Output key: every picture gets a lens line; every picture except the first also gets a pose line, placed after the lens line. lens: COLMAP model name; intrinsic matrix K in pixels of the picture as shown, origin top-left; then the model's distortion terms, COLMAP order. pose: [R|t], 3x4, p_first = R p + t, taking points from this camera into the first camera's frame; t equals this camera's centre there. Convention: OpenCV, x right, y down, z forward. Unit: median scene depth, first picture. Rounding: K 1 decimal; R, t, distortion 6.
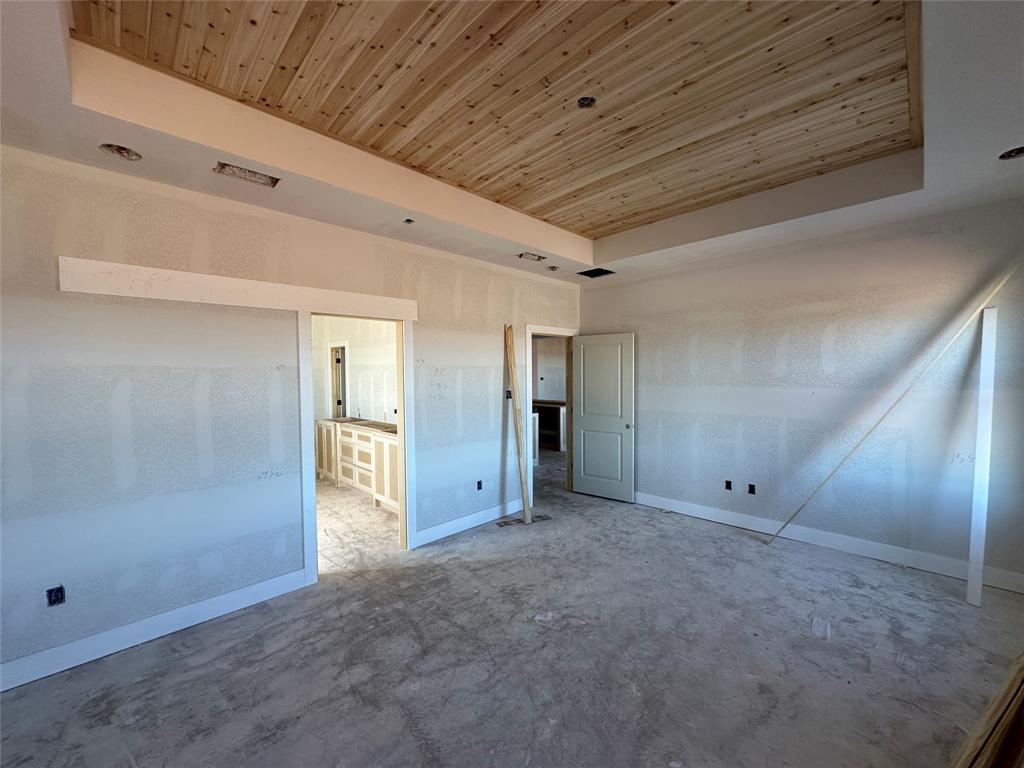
lens RADIAL K [[407.6, 0, 513.6], [0, 407.6, 384.4], [0, 0, 1]] dist [-0.004725, 0.001197]
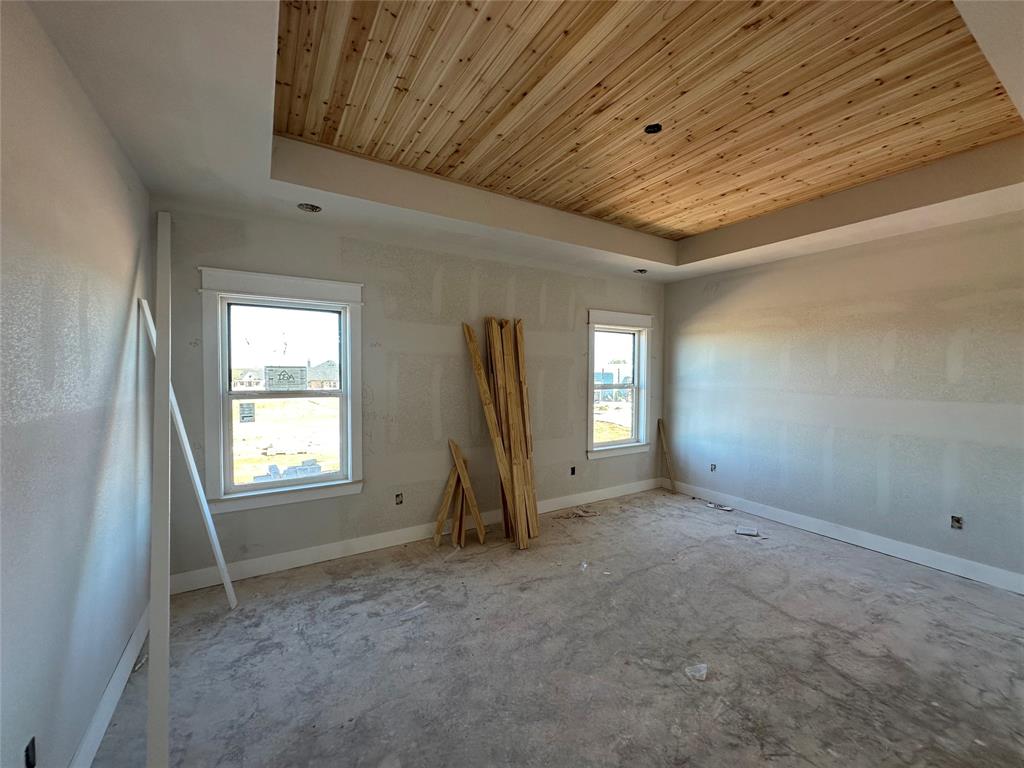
lens RADIAL K [[407.6, 0, 513.2], [0, 407.6, 384.4], [0, 0, 1]] dist [-0.004725, 0.001197]
pose [[-0.974007, -0.003842, 0.226484, 0.223281], [0.011165, 0.997827, 0.064942, -0.055304], [-0.226241, 0.065782, -0.971848, 1.650835]]
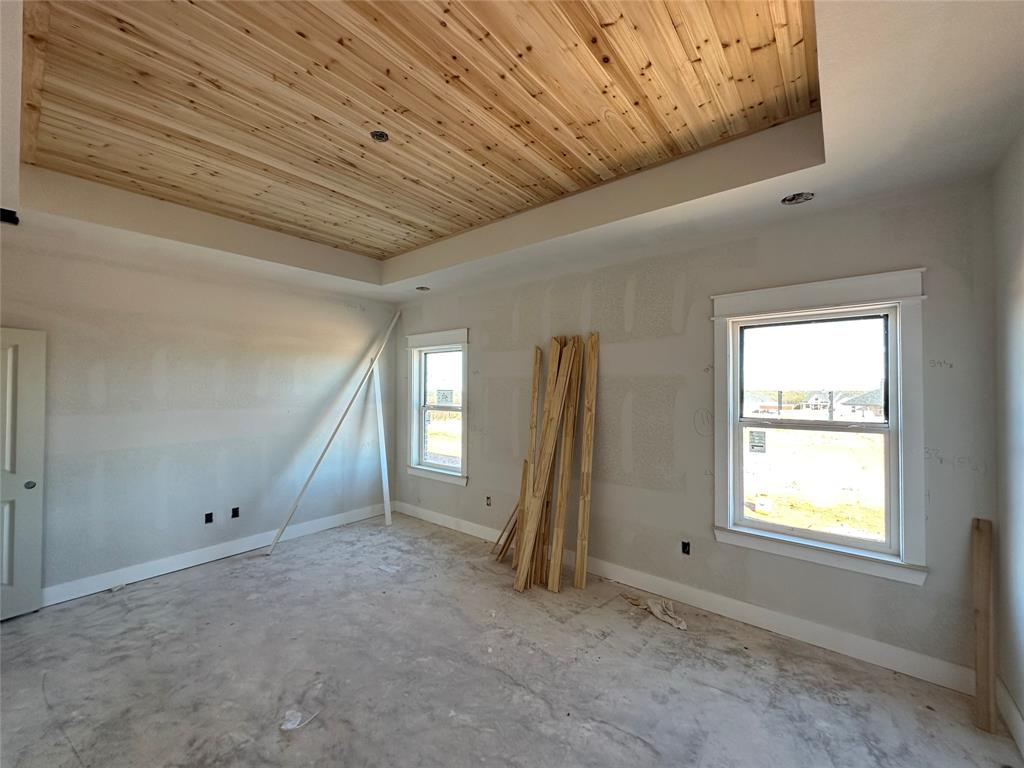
lens RADIAL K [[407.6, 0, 511.2], [0, 407.6, 384.2], [0, 0, 1]] dist [-0.004725, 0.001197]
pose [[-0.104837, 0.022694, 0.994230, -0.655002], [0.030041, 0.999356, -0.019644, -0.020830], [-0.994036, 0.027808, -0.105451, 0.592029]]
